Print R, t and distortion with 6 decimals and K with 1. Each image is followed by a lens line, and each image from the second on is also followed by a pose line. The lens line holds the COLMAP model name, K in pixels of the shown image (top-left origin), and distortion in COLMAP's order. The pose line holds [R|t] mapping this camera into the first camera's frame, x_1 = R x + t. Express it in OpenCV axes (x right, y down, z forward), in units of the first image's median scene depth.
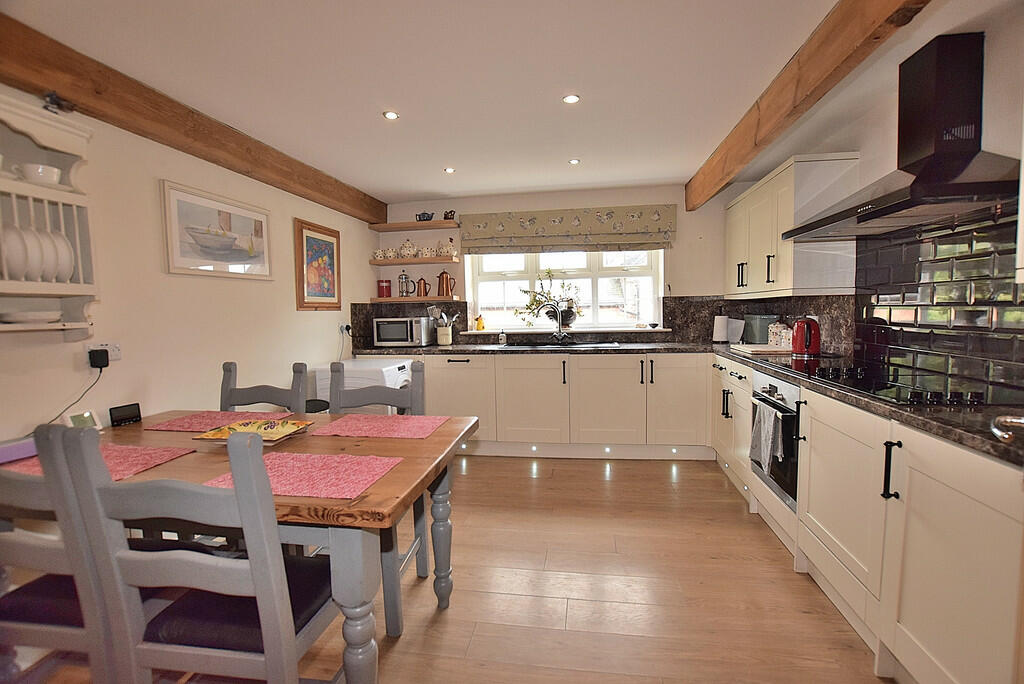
lens RADIAL K [[456.1, 0, 539.7], [0, 456.1, 345.2], [0, 0, 1]] dist [-0.012913, 0.000082]
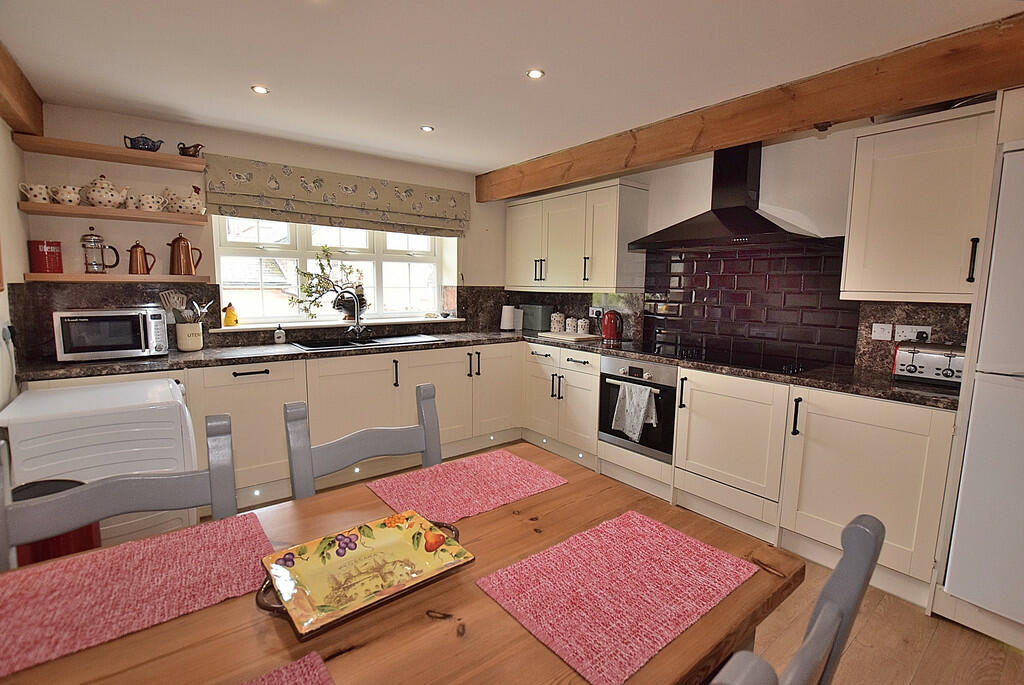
lens RADIAL K [[456.1, 0, 515.6], [0, 456.1, 343.4], [0, 0, 1]] dist [-0.012913, 0.000082]
pose [[0.702414, -0.059666, 0.709263, -0.342462], [0.032468, 0.998129, 0.051813, -0.029234], [-0.711027, -0.013366, 0.703037, 0.213582]]
